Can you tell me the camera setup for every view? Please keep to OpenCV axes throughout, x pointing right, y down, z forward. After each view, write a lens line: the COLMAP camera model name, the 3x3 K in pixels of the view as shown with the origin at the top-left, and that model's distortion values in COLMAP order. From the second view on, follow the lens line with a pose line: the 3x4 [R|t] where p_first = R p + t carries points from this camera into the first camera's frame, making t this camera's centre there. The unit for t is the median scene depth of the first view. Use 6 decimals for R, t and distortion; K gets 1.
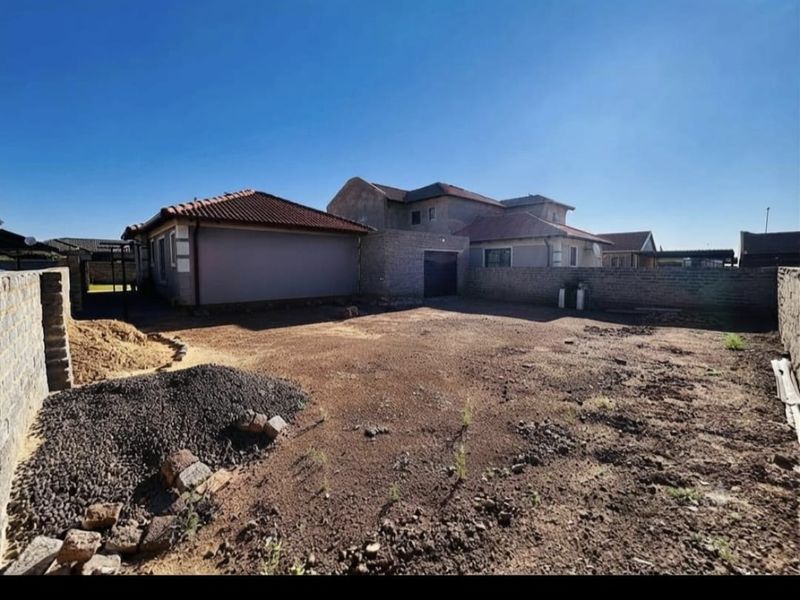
lens RADIAL K [[323.4, 0, 397.3], [0, 323.4, 290.1], [0, 0, 1]] dist [0.001509, 0.000152]
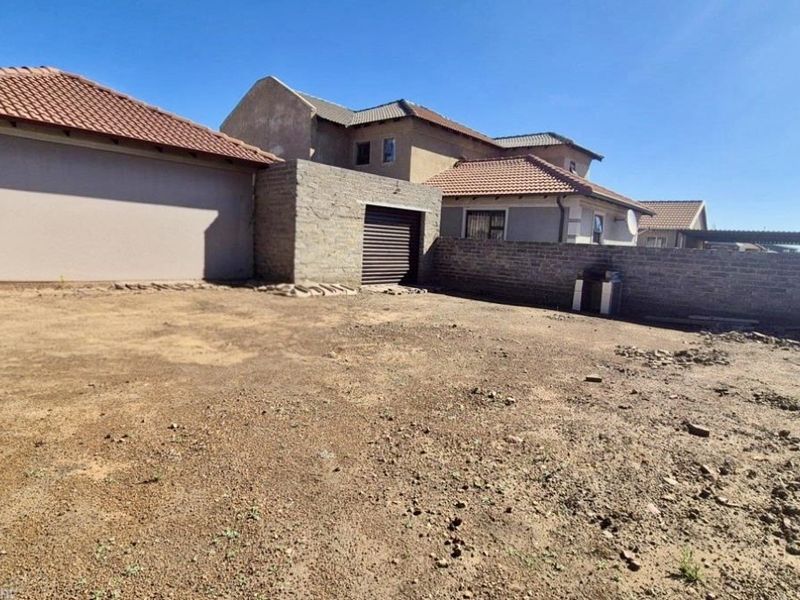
lens RADIAL K [[459.2, 0, 399.8], [0, 459.2, 319.7], [0, 0, 1]] dist [0.005218, 0.002021]
pose [[0.991609, 0.037292, 0.123779, 0.044563], [-0.050333, 0.993307, 0.103958, -0.000007], [-0.119073, -0.109316, 0.986849, 0.116164]]
